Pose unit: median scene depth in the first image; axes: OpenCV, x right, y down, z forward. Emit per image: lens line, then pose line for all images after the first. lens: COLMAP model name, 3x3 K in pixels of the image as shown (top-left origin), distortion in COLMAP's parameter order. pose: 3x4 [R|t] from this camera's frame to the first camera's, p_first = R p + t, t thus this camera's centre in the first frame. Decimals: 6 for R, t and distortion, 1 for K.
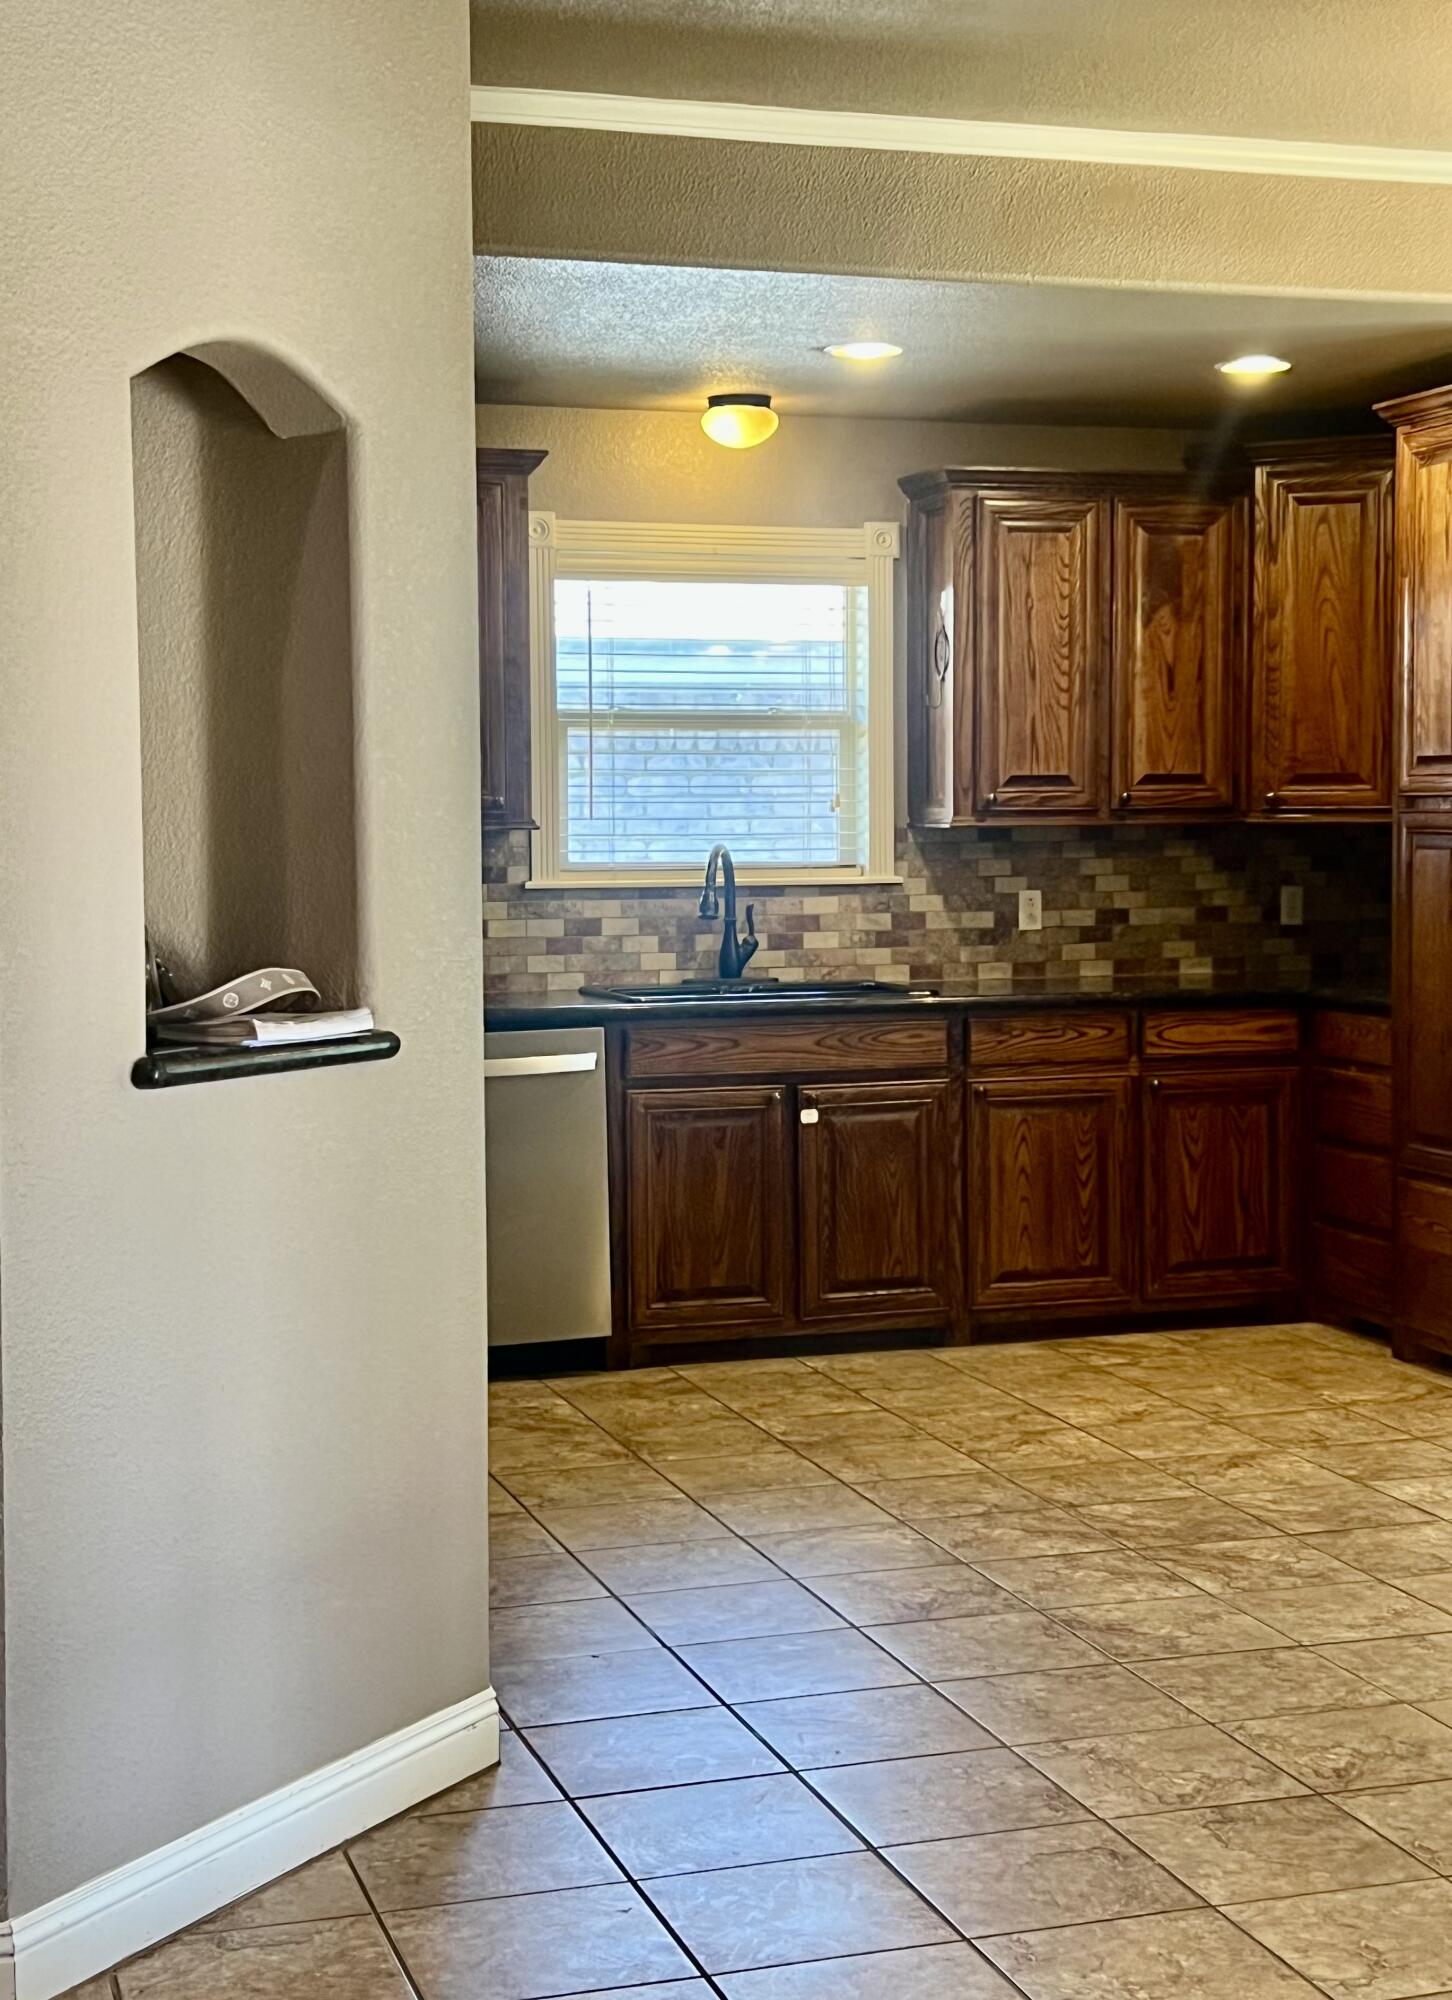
lens RADIAL K [[2870.1, 0, 782.4], [0, 2870.1, 991.5], [0, 0, 1]] dist [0.120468, 0.000000]
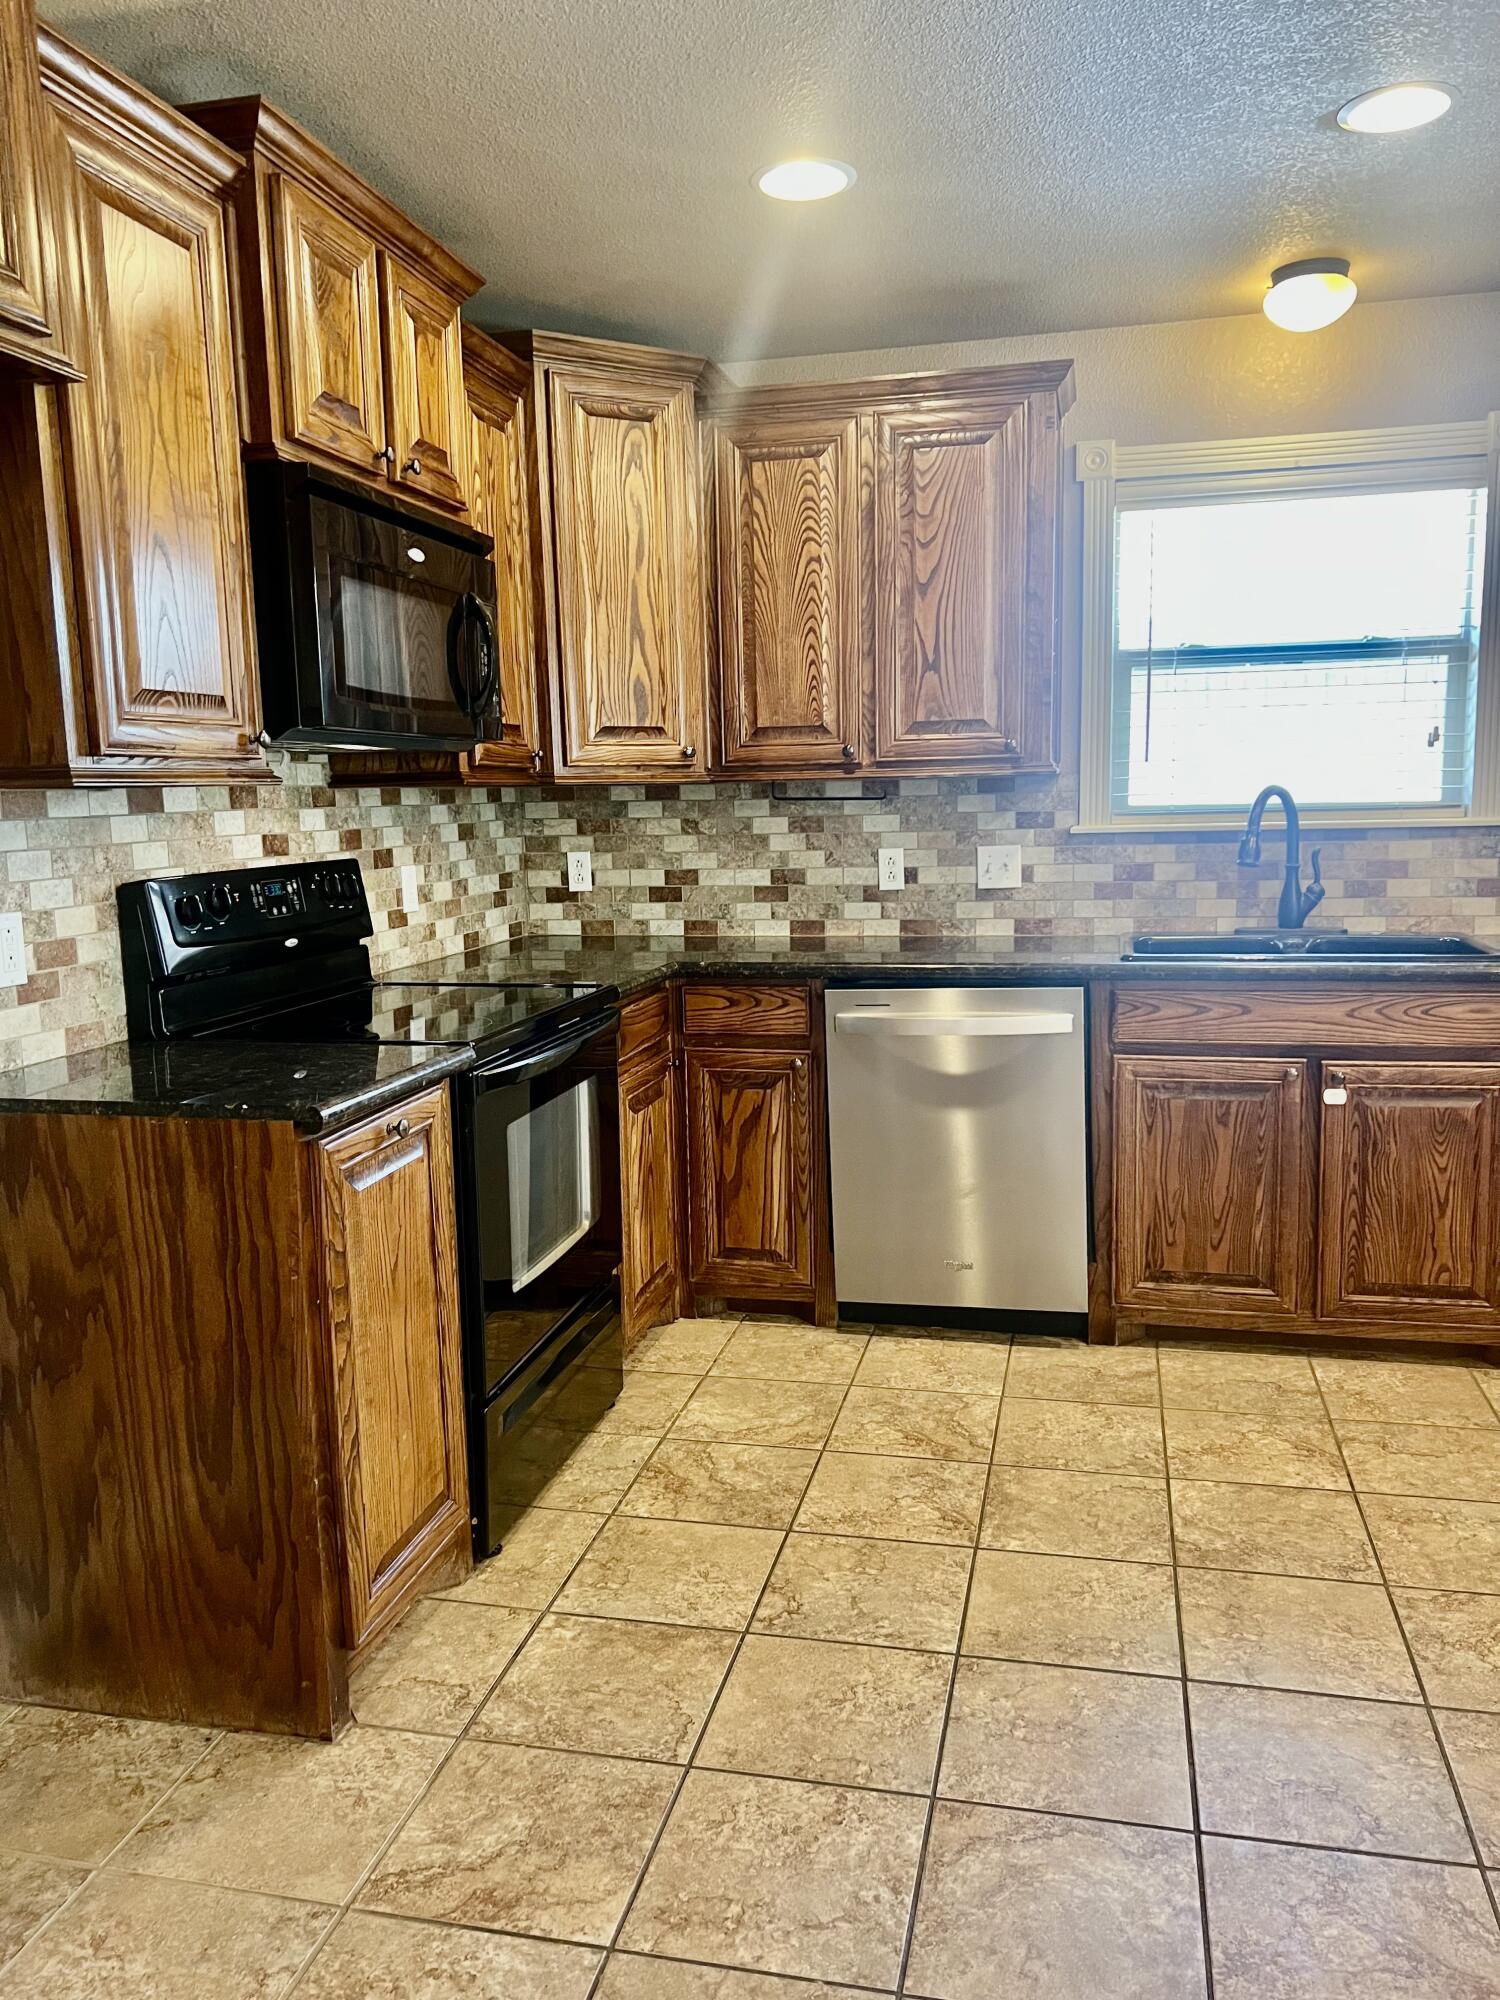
lens RADIAL K [[1503.8, 0, 758.4], [0, 1503.8, 1006.4], [0, 0, 1]] dist [0.036643, -0.038807]
pose [[0.857626, 0.061200, -0.510620, 0.088260], [-0.015956, 0.995582, 0.092526, -0.022696], [0.514026, -0.071205, 0.854814, 0.496212]]
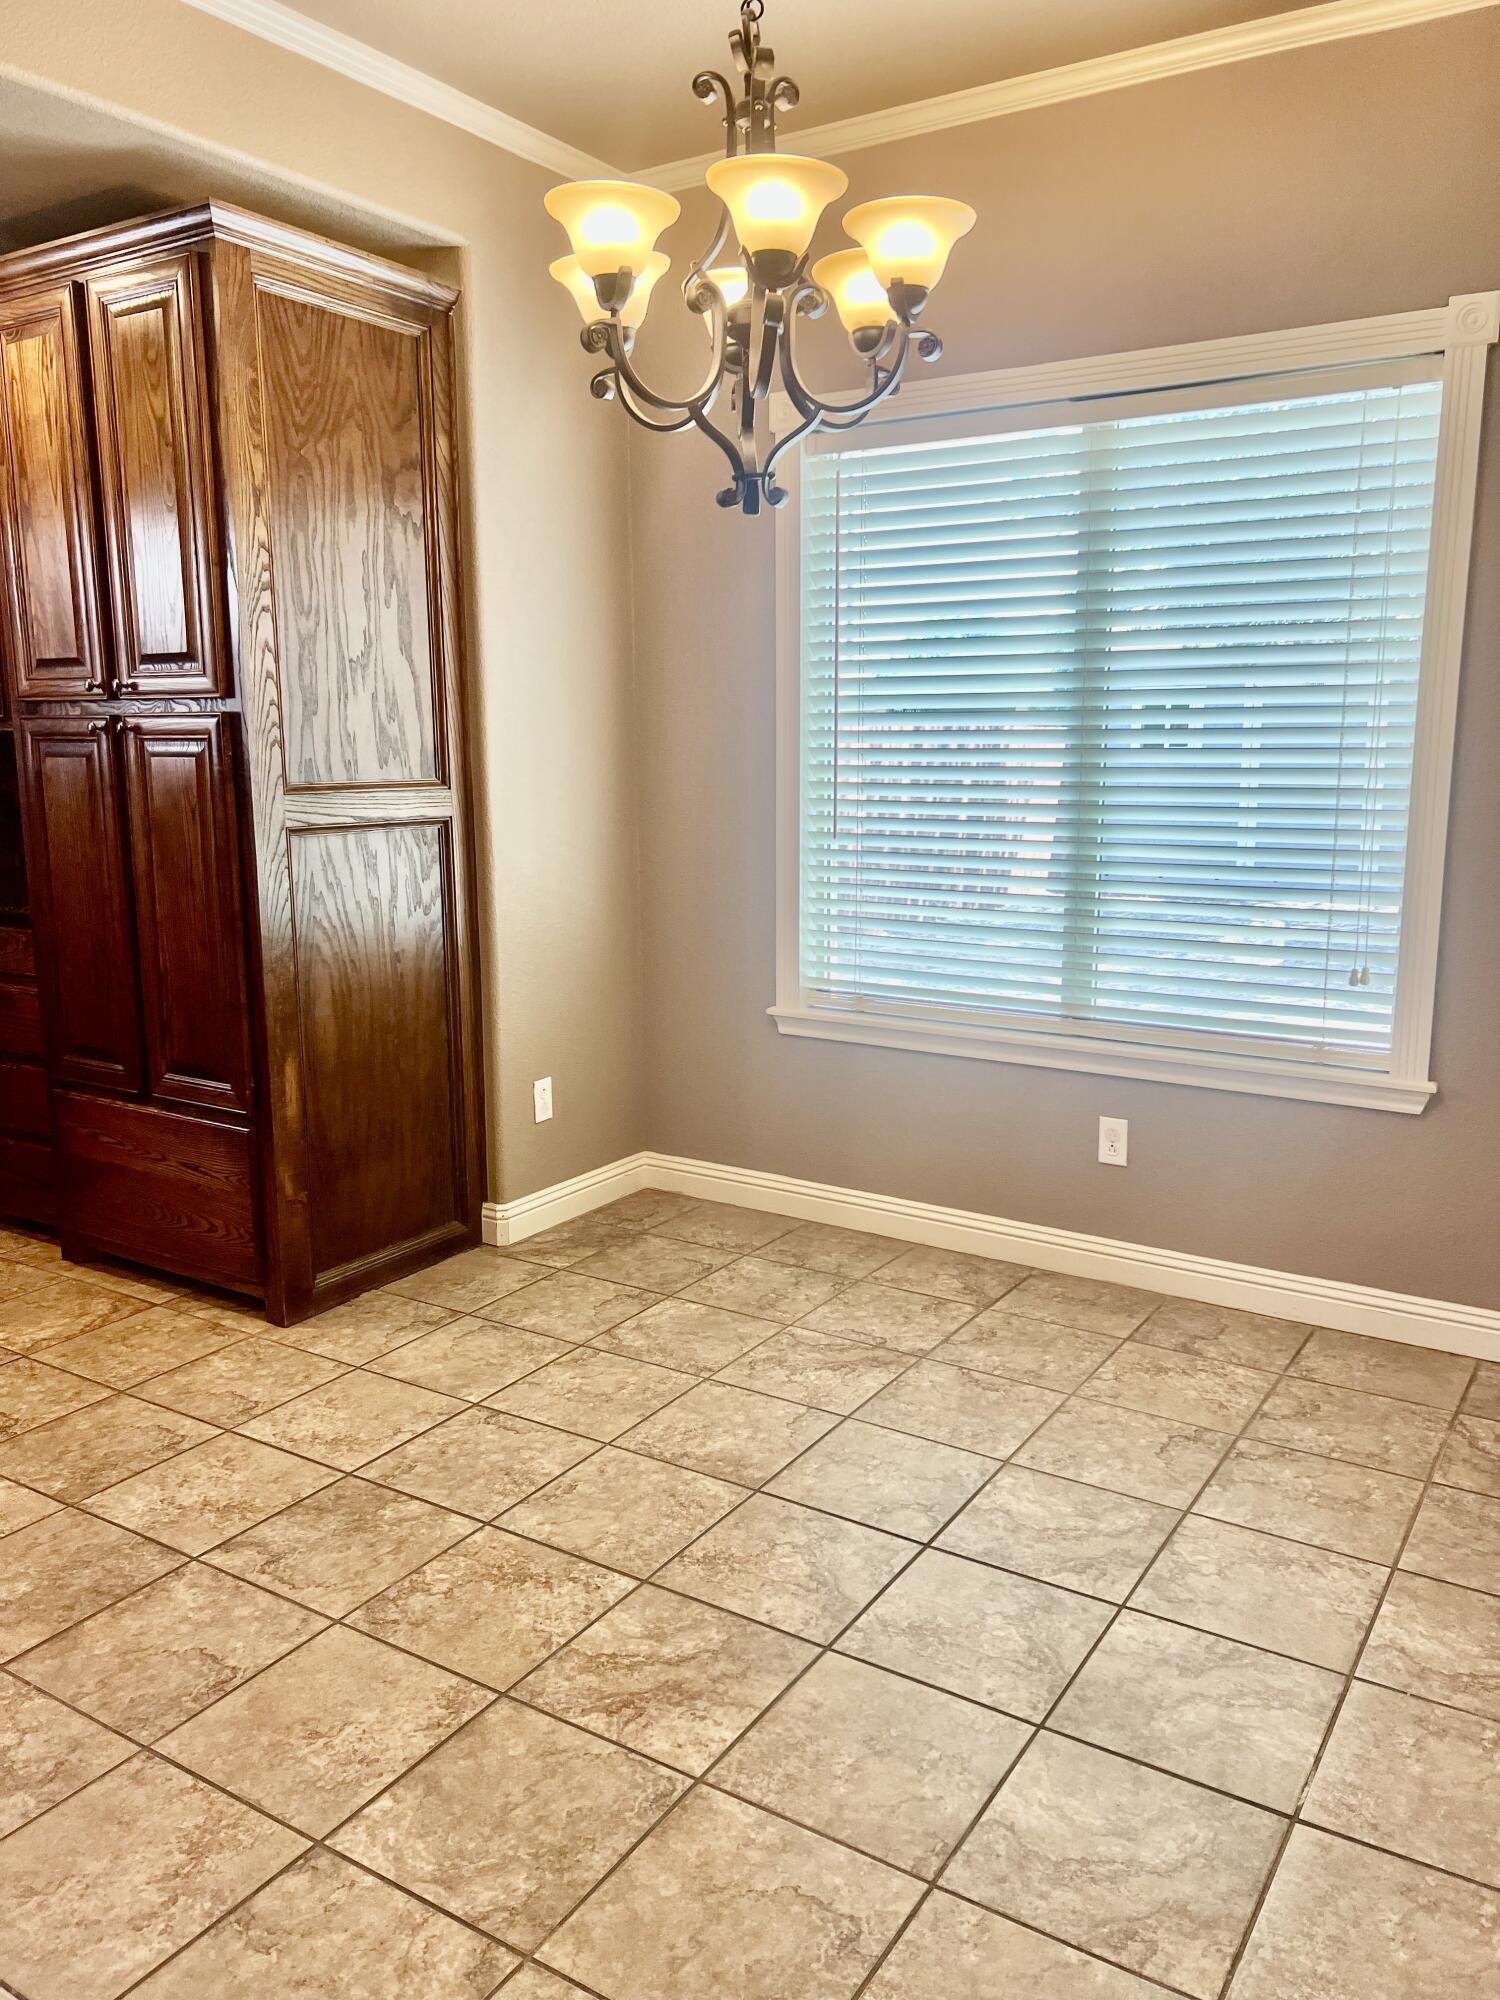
lens RADIAL K [[1503.8, 0, 759.0], [0, 1503.8, 994.8], [0, 0, 1]] dist [0.036643, -0.038807]
pose [[0.769263, -0.105407, 0.630178, 0.070023], [0.039988, 0.992307, 0.117164, -0.018593], [-0.637680, -0.064931, 0.767560, 0.419370]]
